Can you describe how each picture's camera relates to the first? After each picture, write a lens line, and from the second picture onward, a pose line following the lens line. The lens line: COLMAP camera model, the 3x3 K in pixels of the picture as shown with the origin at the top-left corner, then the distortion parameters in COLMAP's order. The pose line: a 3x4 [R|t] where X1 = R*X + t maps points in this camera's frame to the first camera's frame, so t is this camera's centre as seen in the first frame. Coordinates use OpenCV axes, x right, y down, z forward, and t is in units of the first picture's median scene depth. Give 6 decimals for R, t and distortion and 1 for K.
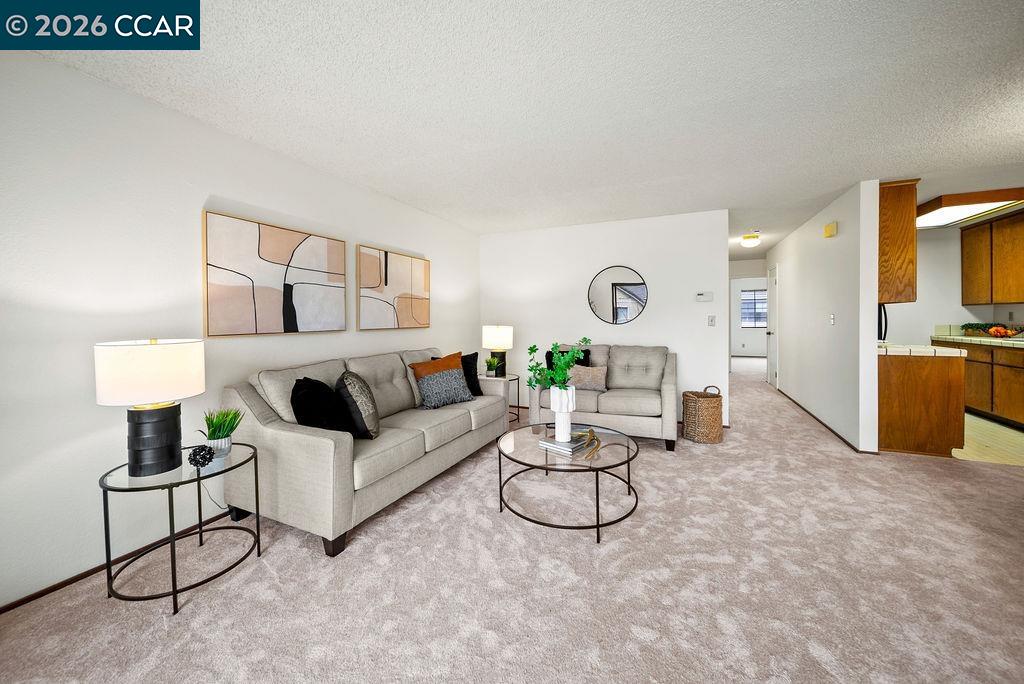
lens RADIAL K [[374.5, 0, 516.6], [0, 374.5, 321.5], [0, 0, 1]] dist [-0.000831, 0.000010]
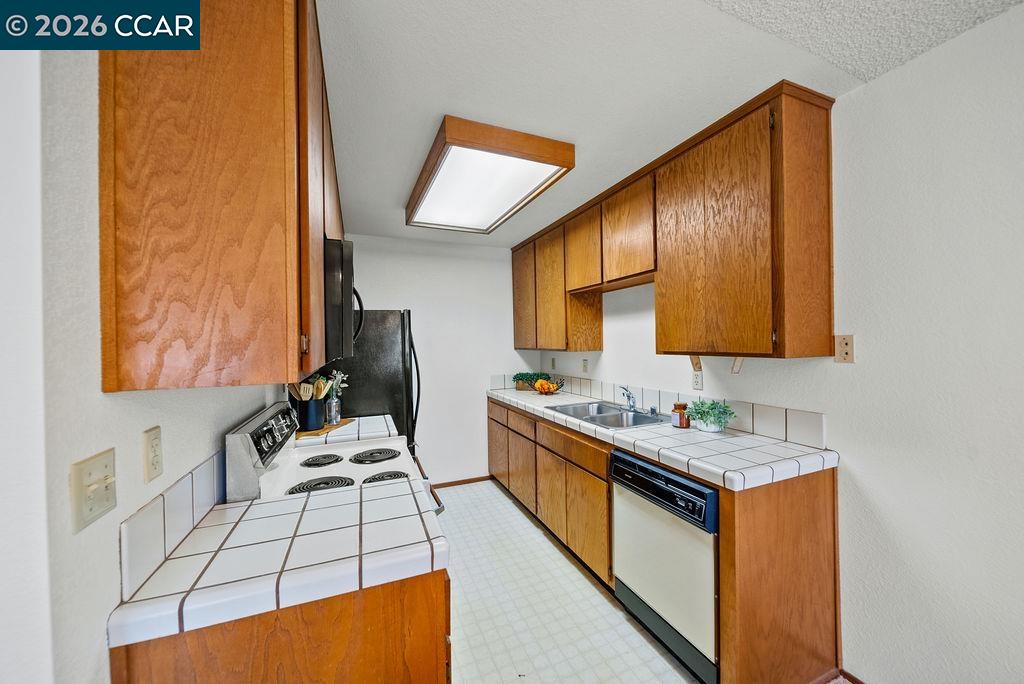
lens RADIAL K [[379.9, 0, 512.0], [0, 379.9, 342.0], [0, 0, 1]] dist [0.000087, 0.000042]
pose [[0.694248, -0.001262, 0.719734, 0.952001], [0.015255, 0.999800, -0.012962, -0.071453], [-0.719574, 0.019978, 0.694129, 0.701984]]
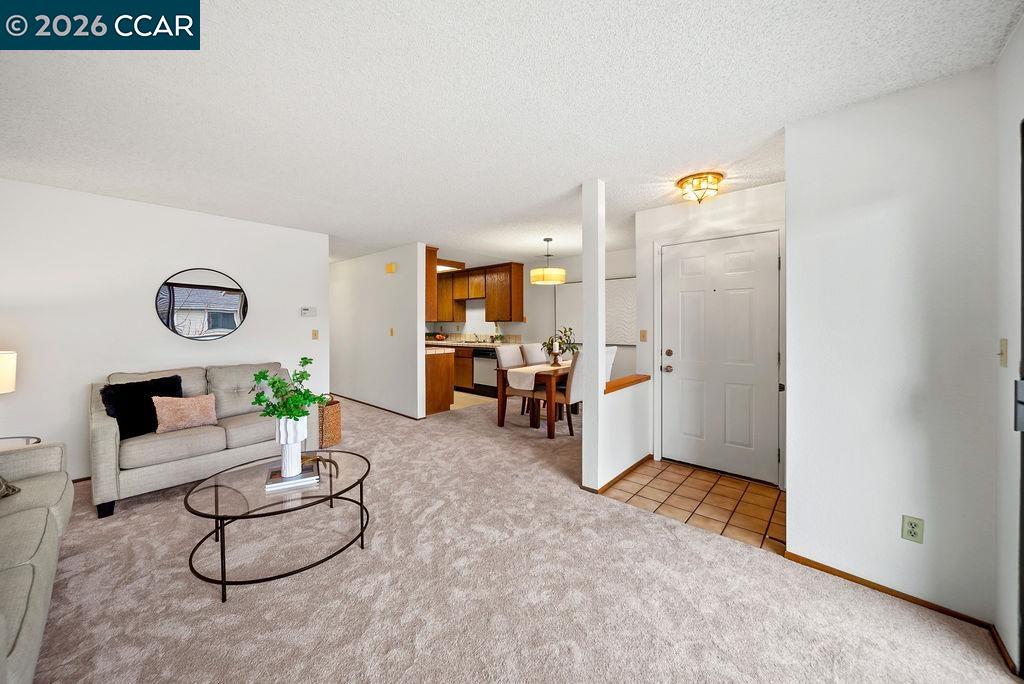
lens RADIAL K [[374.5, 0, 516.6], [0, 374.5, 321.5], [0, 0, 1]] dist [-0.000831, 0.000010]
pose [[0.300992, 0.015244, 0.953505, -0.404806], [0.009874, 0.999769, -0.019101, -0.015113], [-0.953576, 0.015164, 0.300772, 0.157399]]
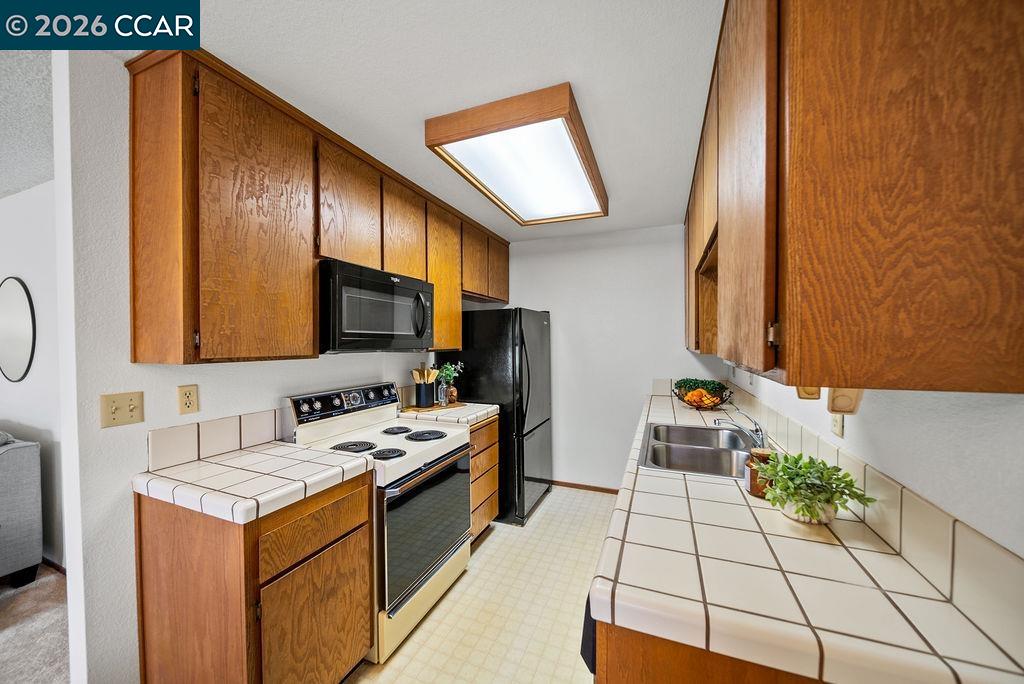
lens RADIAL K [[363.3, 0, 512.0], [0, 363.3, 342.0], [0, 0, 1]] dist [-0.017192, -0.000039]
pose [[0.999665, 0.004878, 0.025404, 1.352431], [-0.004812, 0.999985, -0.002663, -0.073802], [-0.025416, 0.002540, 0.999674, 0.613102]]
